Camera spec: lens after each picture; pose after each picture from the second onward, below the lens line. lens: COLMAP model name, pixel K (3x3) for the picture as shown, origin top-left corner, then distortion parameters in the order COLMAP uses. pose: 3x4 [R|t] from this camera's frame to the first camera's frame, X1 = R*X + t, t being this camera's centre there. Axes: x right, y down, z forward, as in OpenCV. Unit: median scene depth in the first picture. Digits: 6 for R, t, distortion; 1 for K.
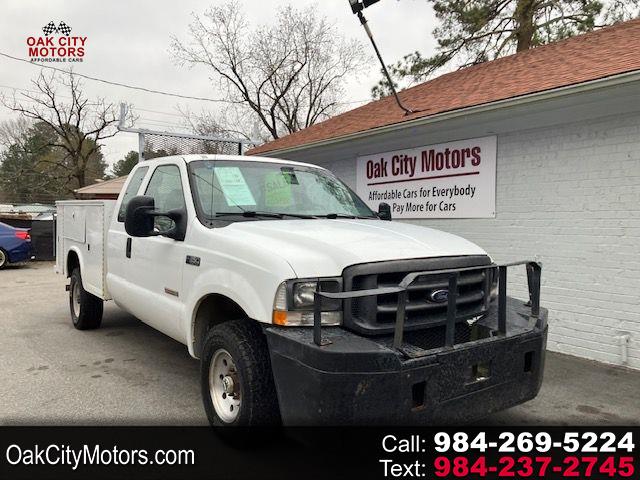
lens RADIAL K [[572.7, 0, 313.1], [0, 572.7, 229.8], [0, 0, 1]] dist [0.007203, -0.014135]
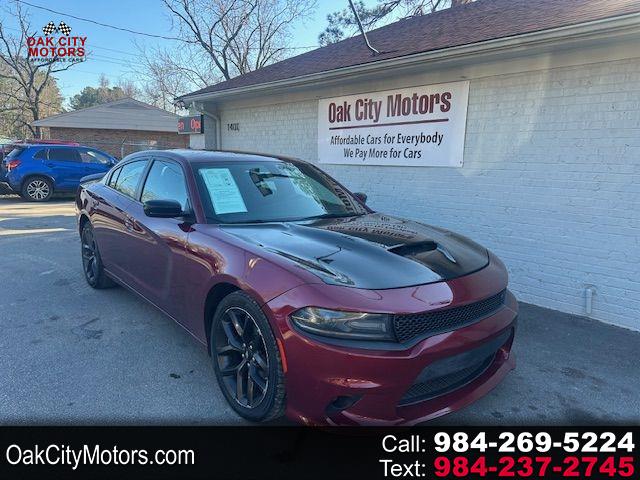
lens RADIAL K [[486.0, 0, 325.9], [0, 486.0, 240.1], [0, 0, 1]] dist [0.075530, -0.107149]
pose [[0.990944, 0.002219, 0.134258, -0.026453], [-0.022213, 0.988797, 0.147607, -0.012707], [-0.132426, -0.149252, 0.979891, 0.147441]]
